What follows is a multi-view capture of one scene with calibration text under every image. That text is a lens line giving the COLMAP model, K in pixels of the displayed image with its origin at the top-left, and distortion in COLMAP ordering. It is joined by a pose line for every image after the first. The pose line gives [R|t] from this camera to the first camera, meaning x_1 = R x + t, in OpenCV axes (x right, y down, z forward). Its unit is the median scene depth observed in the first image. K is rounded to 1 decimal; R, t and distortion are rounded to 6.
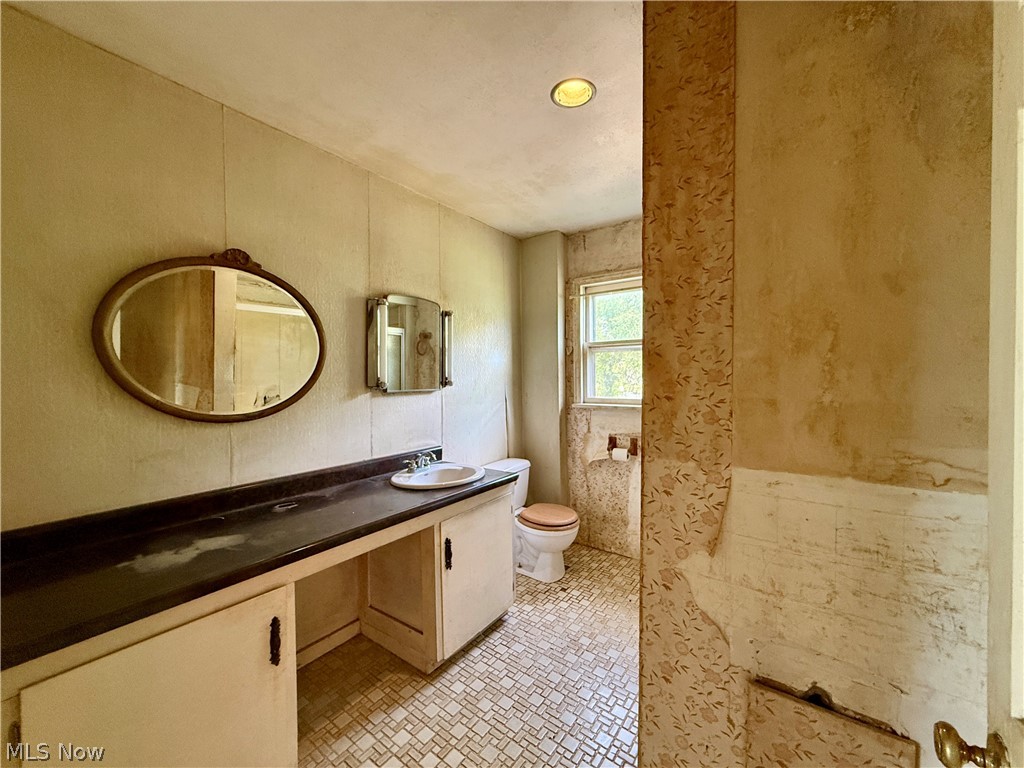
lens RADIAL K [[411.1, 0, 509.3], [0, 411.1, 377.2], [0, 0, 1]] dist [0.000139, 0.000016]
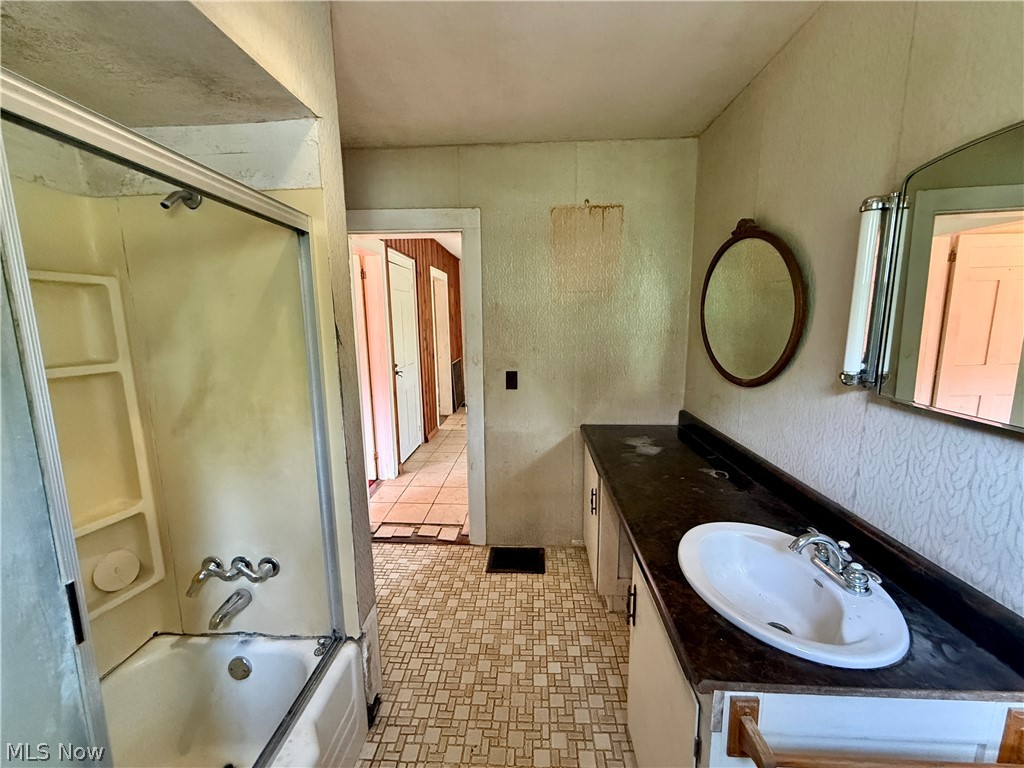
lens RADIAL K [[411.1, 0, 510.9], [0, 411.1, 381.1], [0, 0, 1]] dist [0.000139, 0.000016]
pose [[-0.838455, 0.093873, -0.536825, 0.446252], [0.007535, 0.986955, 0.160817, -0.086188], [0.544919, 0.130793, -0.828225, 1.678280]]
